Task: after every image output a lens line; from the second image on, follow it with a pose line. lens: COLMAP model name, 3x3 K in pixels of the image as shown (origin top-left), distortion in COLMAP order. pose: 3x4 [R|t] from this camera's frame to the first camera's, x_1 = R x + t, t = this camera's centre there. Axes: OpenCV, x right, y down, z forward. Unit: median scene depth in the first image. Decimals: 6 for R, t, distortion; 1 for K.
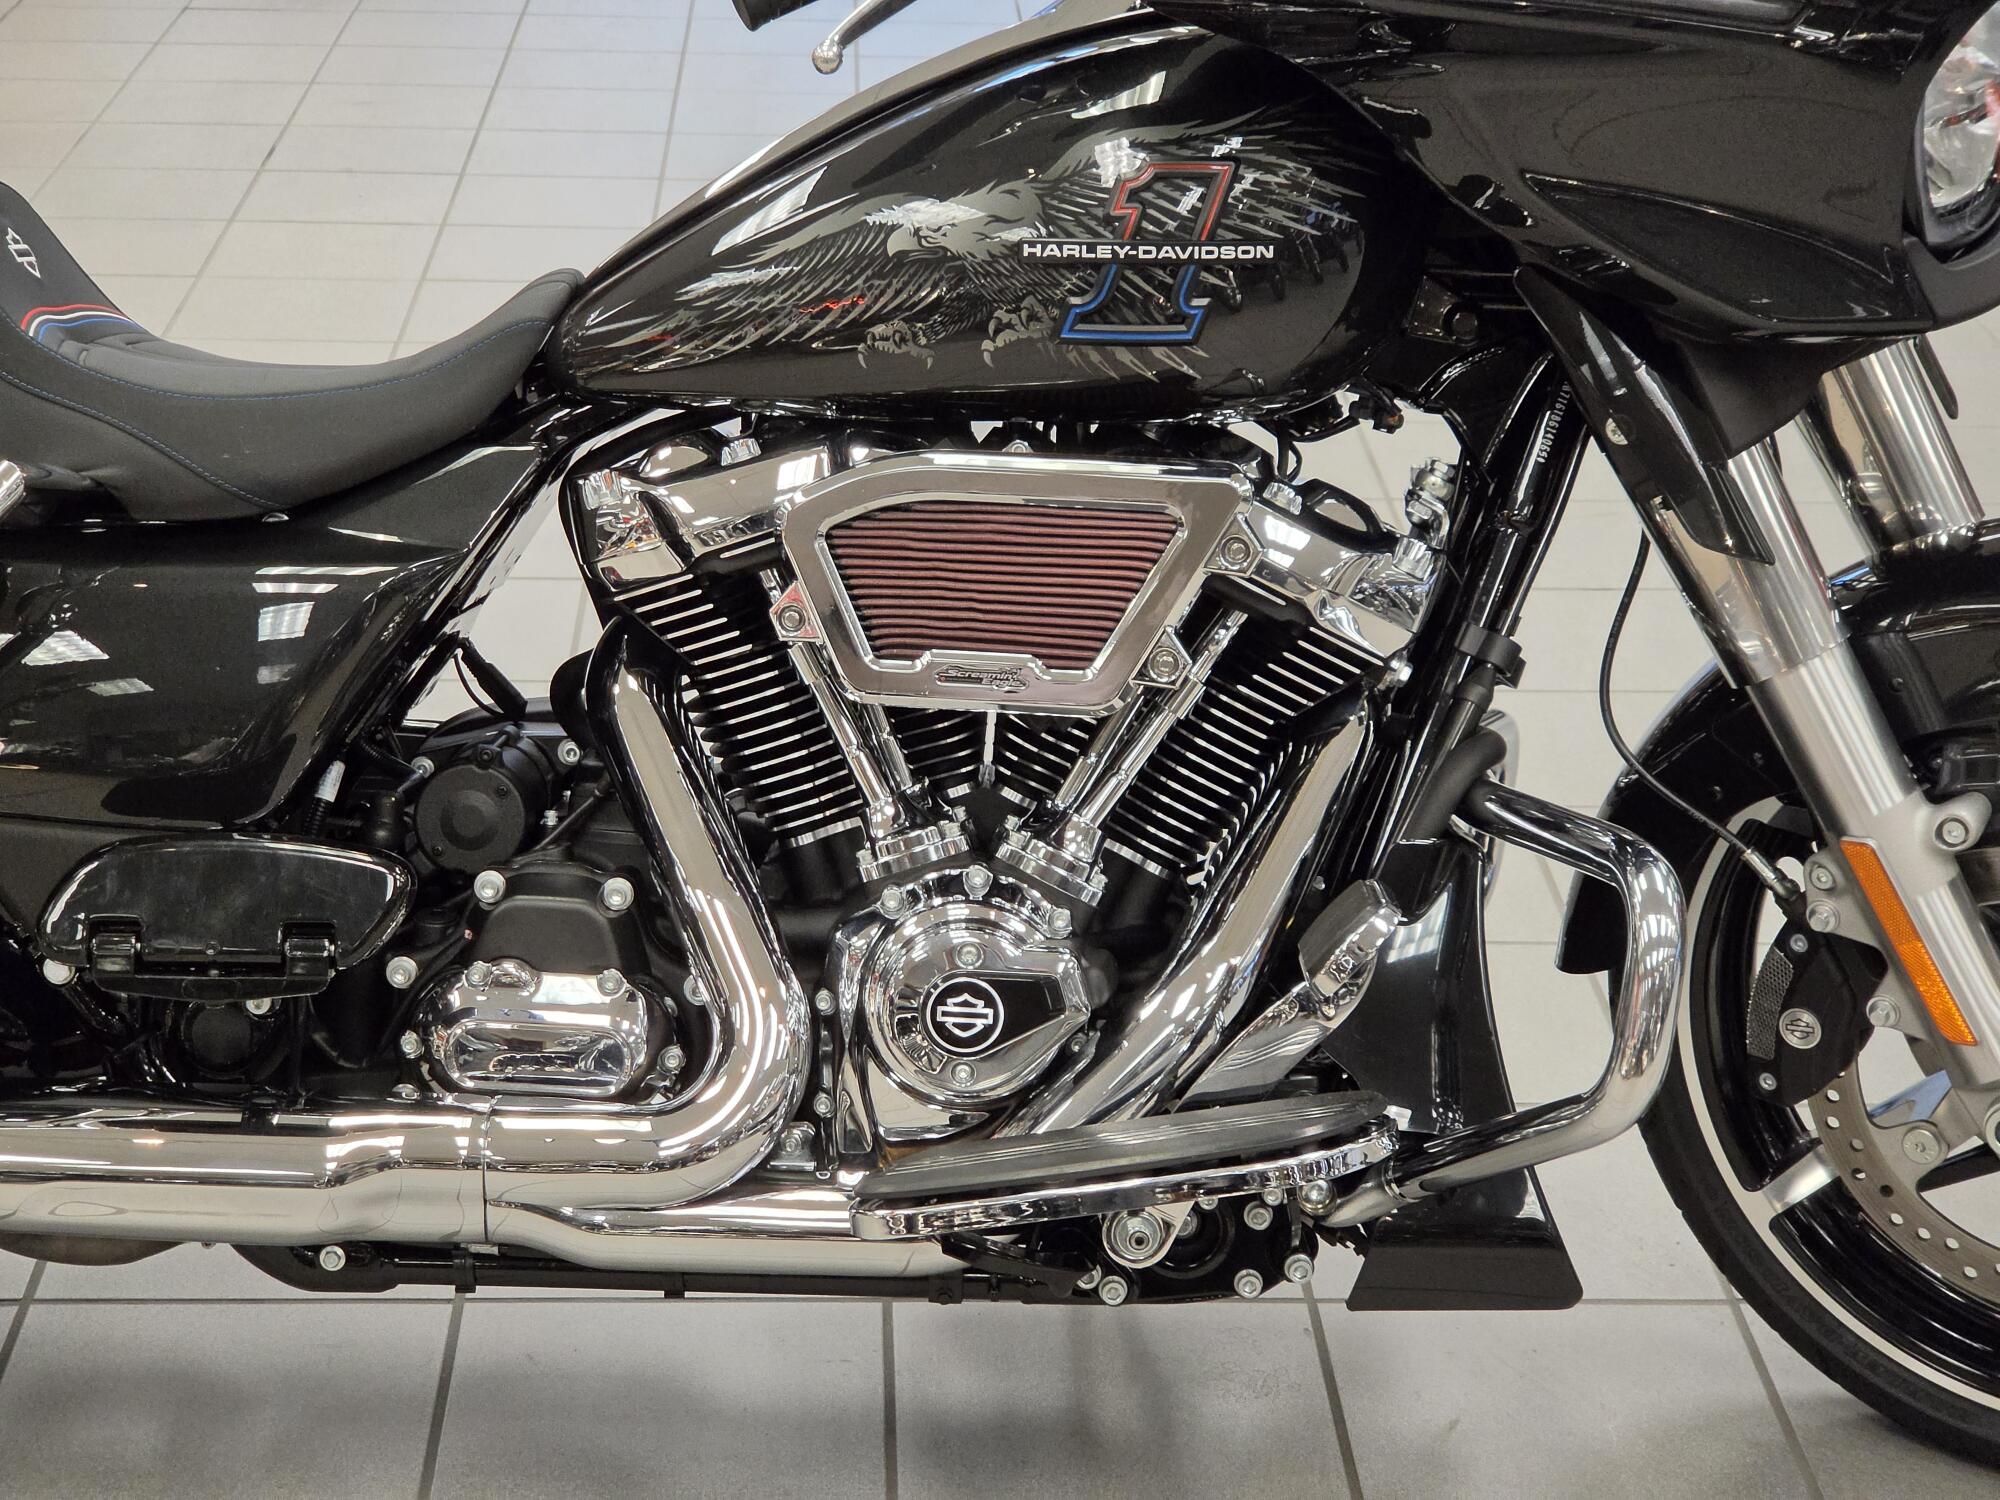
lens RADIAL K [[3955.3, 0, 997.0], [0, 3955.3, 714.1], [0, 0, 1]] dist [-0.241811, 2.591234]
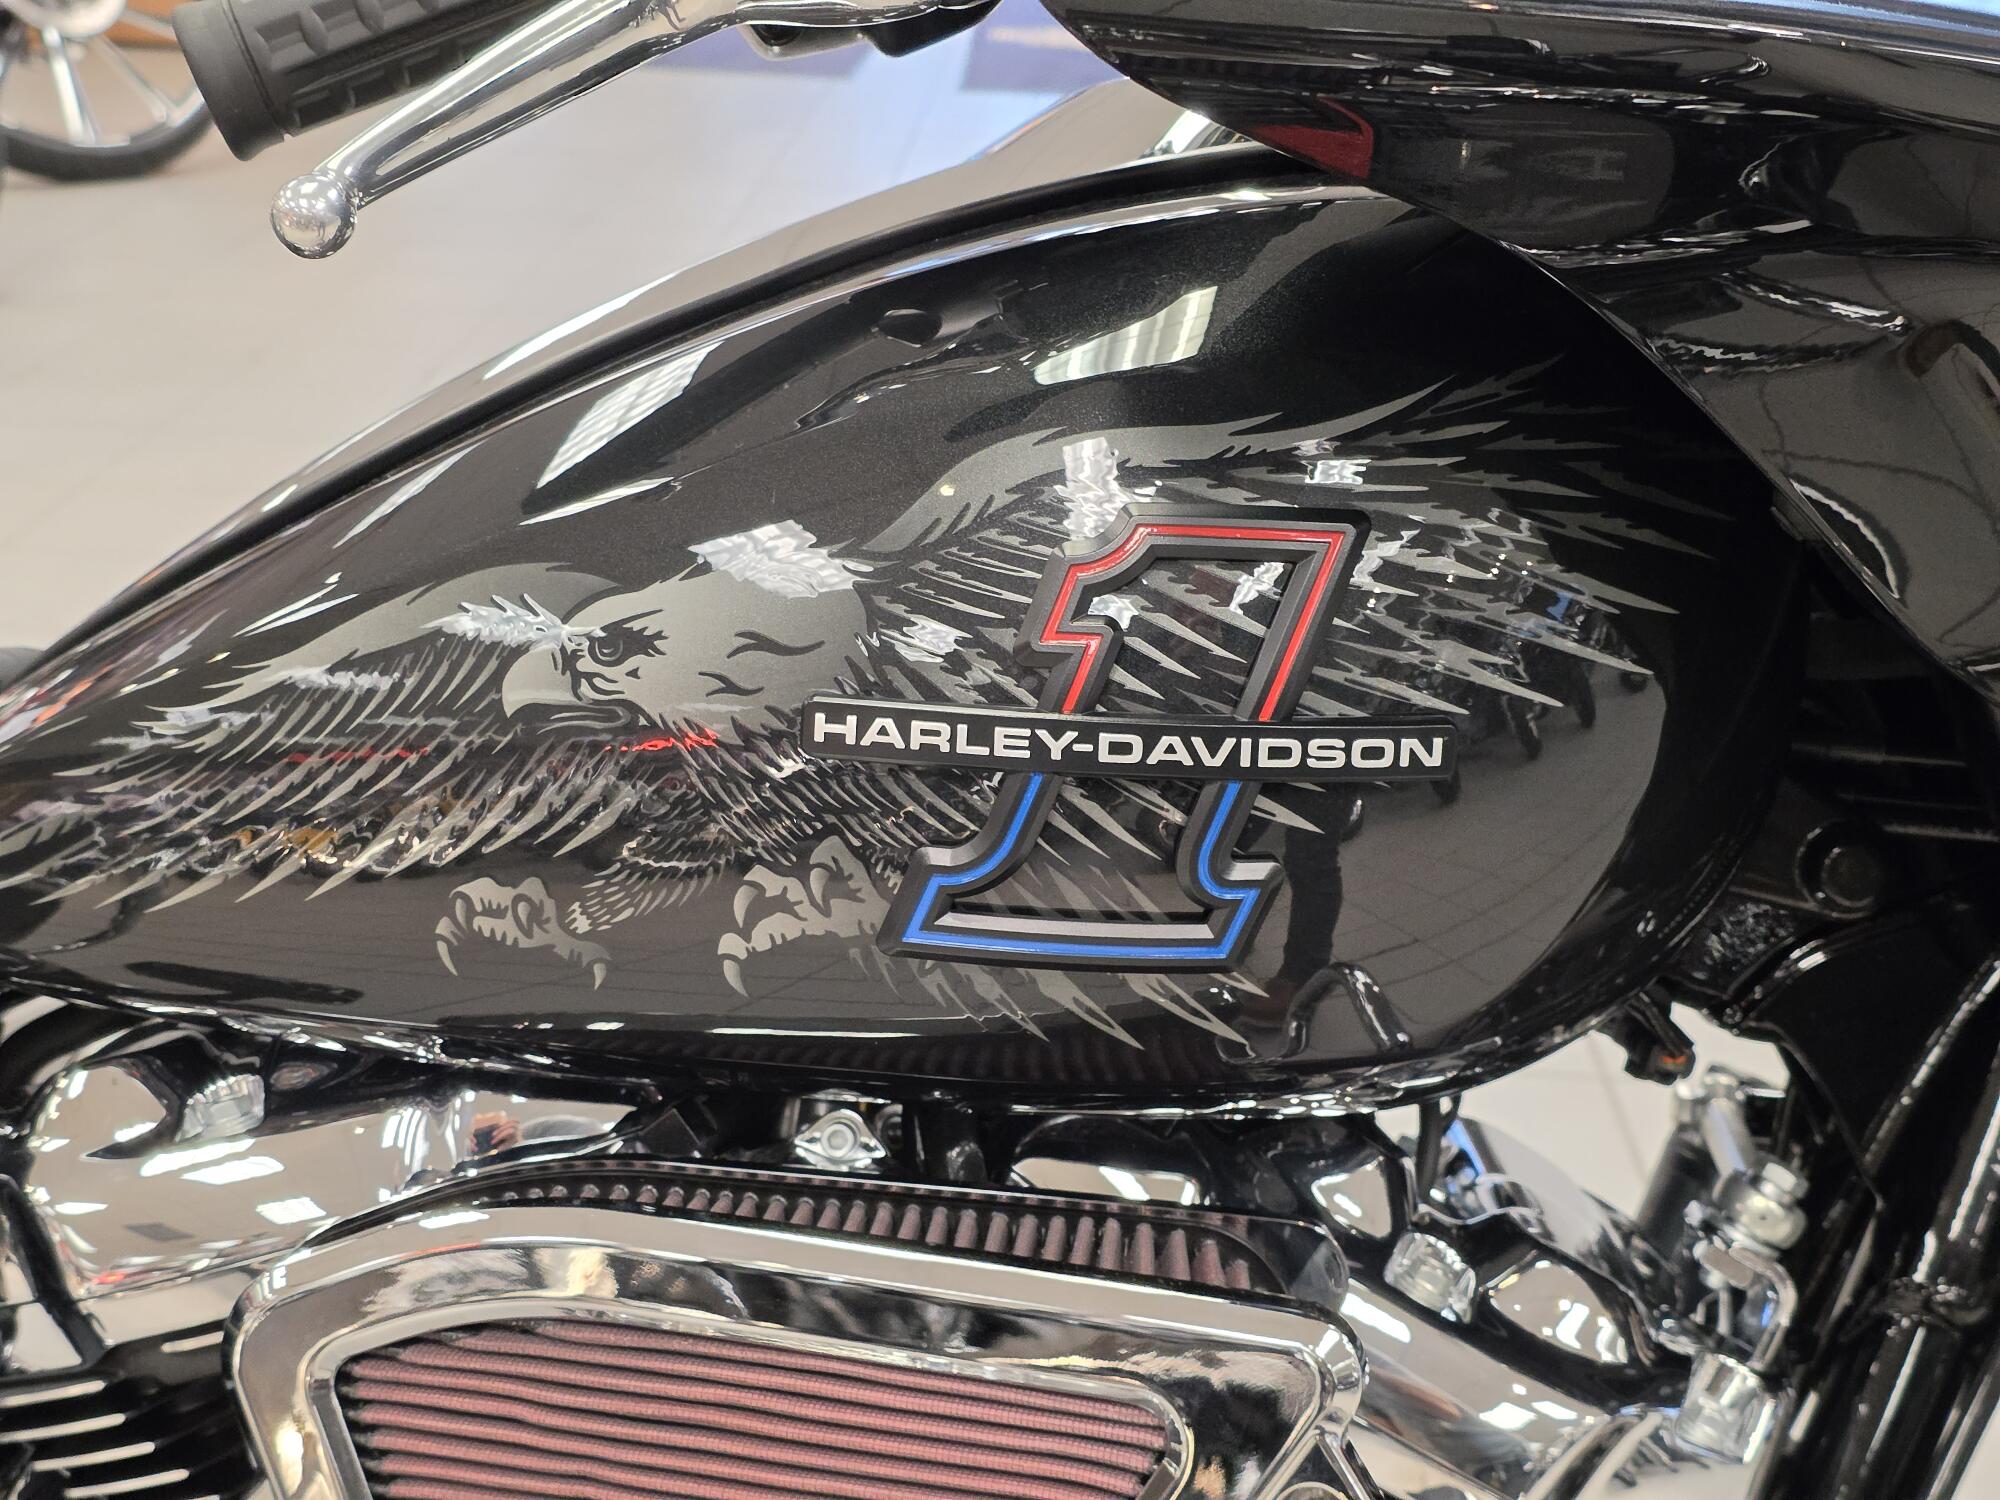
lens RADIAL K [[2647.2, 0, 998.1], [0, 2647.2, 823.4], [0, 0, 1]] dist [0.193088, -0.059677]
pose [[0.997738, 0.039464, -0.054420, 0.038291], [-0.037785, 0.998788, 0.031543, -0.110799], [0.055599, -0.029416, 0.998020, 0.692440]]
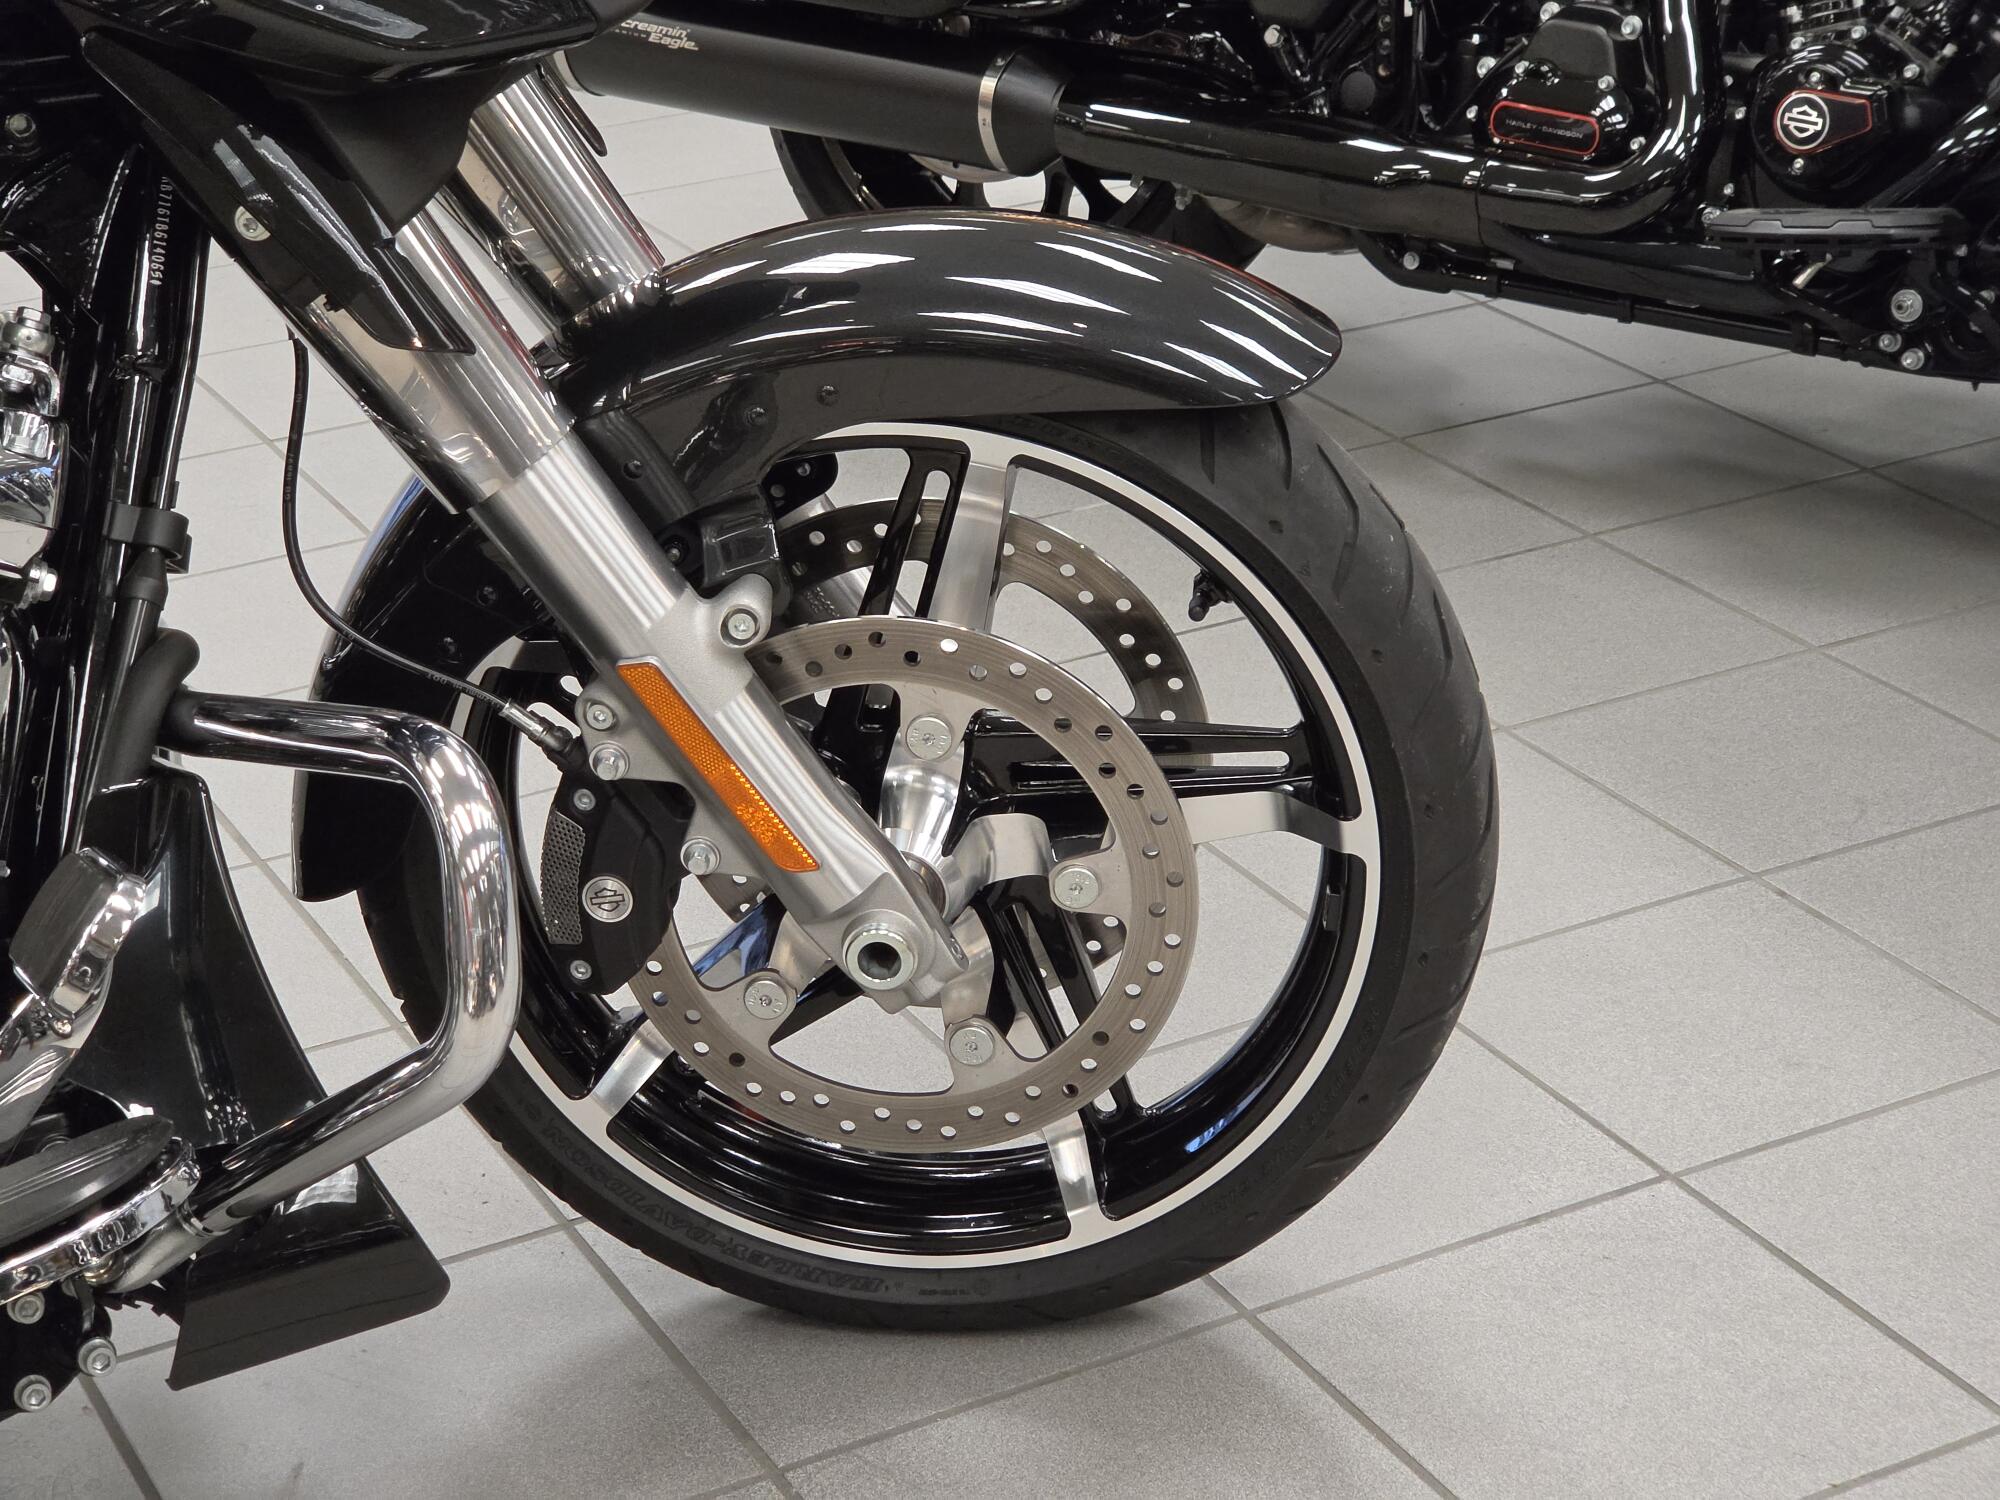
lens RADIAL K [[3955.3, 0, 997.0], [0, 3955.3, 714.1], [0, 0, 1]] dist [-0.241811, 2.591234]
pose [[0.906763, -0.228879, 0.354111, -0.008534], [0.218701, 0.973343, 0.069095, 0.002273], [-0.360486, 0.014791, 0.932647, 0.206927]]
